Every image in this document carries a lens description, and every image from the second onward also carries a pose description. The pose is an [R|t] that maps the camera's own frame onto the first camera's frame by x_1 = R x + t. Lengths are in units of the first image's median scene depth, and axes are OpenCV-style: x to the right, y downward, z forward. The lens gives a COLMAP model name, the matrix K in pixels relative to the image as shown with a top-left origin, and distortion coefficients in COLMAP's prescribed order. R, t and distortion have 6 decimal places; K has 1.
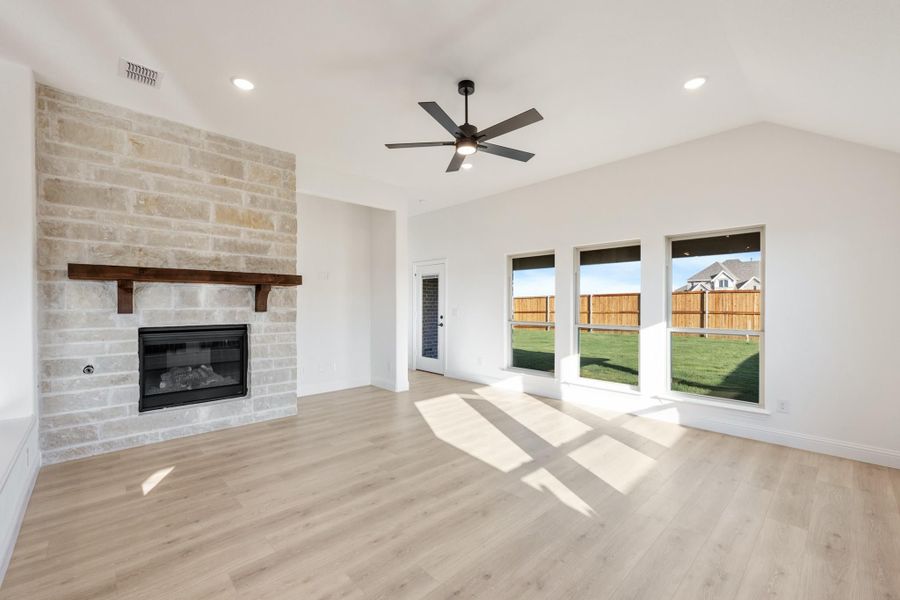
lens RADIAL K [[376.7, 0, 447.9], [0, 376.7, 305.3], [0, 0, 1]] dist [-0.003451, -0.000073]
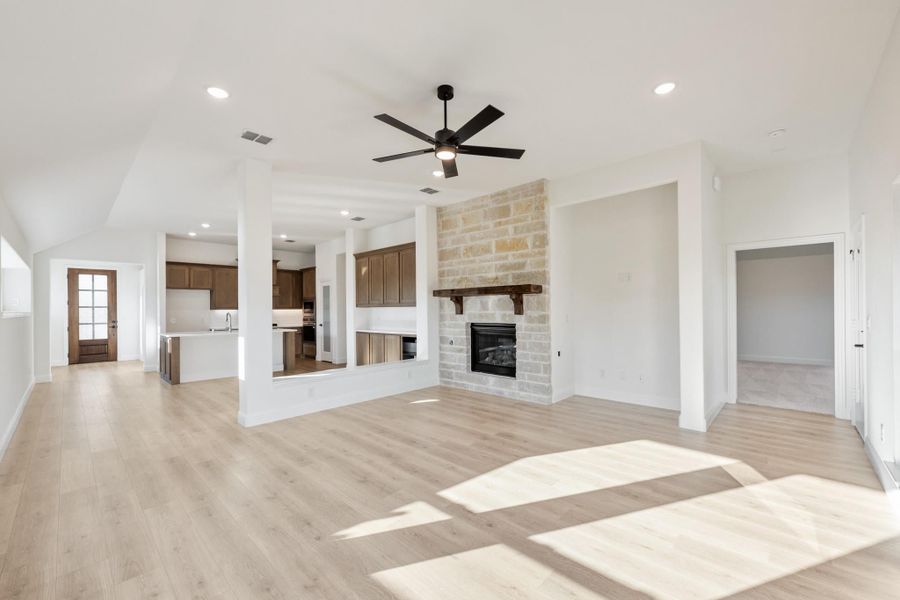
lens RADIAL K [[376.7, 0, 464.2], [0, 376.7, 309.1], [0, 0, 1]] dist [-0.003451, -0.000073]
pose [[0.054560, -0.000510, -0.998510, 0.876630], [0.007498, 0.999972, -0.000101, -0.003443], [0.998482, -0.007481, 0.054562, 0.830660]]
